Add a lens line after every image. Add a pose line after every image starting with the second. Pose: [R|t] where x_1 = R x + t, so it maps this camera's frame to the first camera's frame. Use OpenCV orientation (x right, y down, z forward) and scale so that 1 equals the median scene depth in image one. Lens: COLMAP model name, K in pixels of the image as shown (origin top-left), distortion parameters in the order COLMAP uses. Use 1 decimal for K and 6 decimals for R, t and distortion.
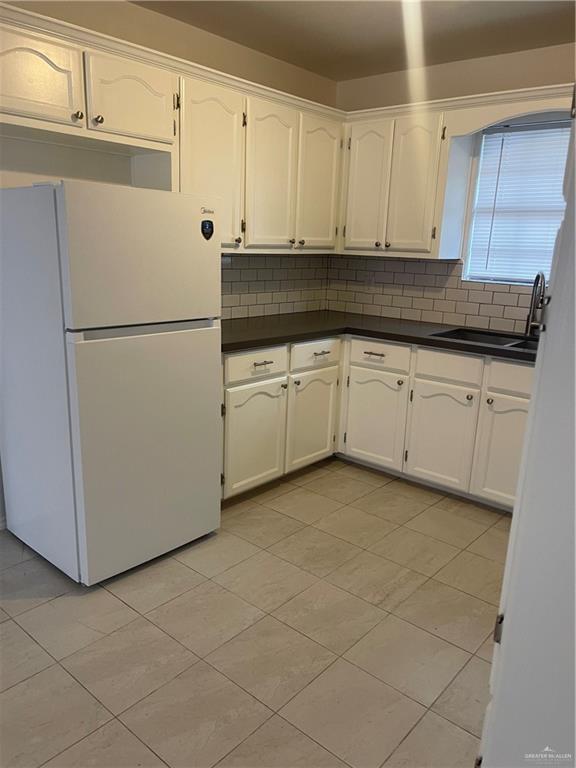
lens RADIAL K [[579.7, 0, 286.6], [0, 579.7, 396.1], [0, 0, 1]] dist [0.046111, -0.001754]
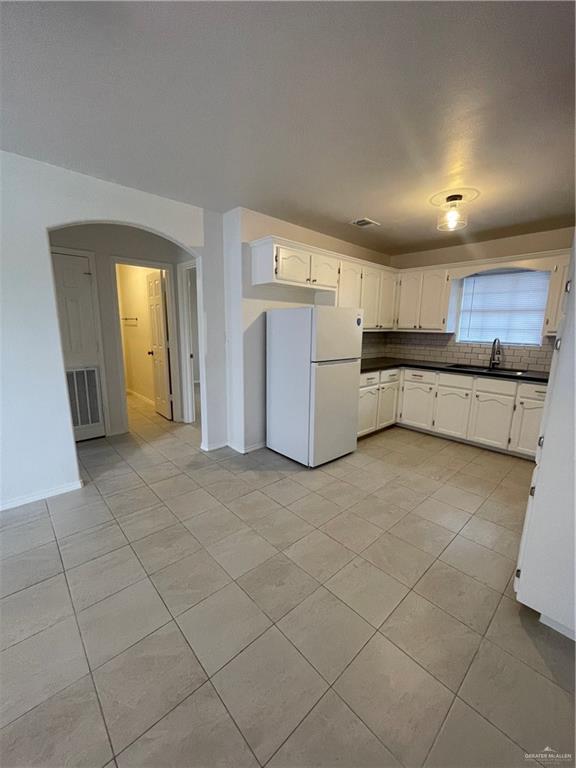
lens RADIAL K [[310.0, 0, 288.0], [0, 310.0, 384.0], [0, 0, 1]] dist [0.001205, 0.000086]
pose [[0.993620, 0.002305, -0.112758, -0.199118], [-0.011089, 0.996944, -0.077331, 0.054033], [0.112236, 0.078088, 0.990609, -0.208133]]
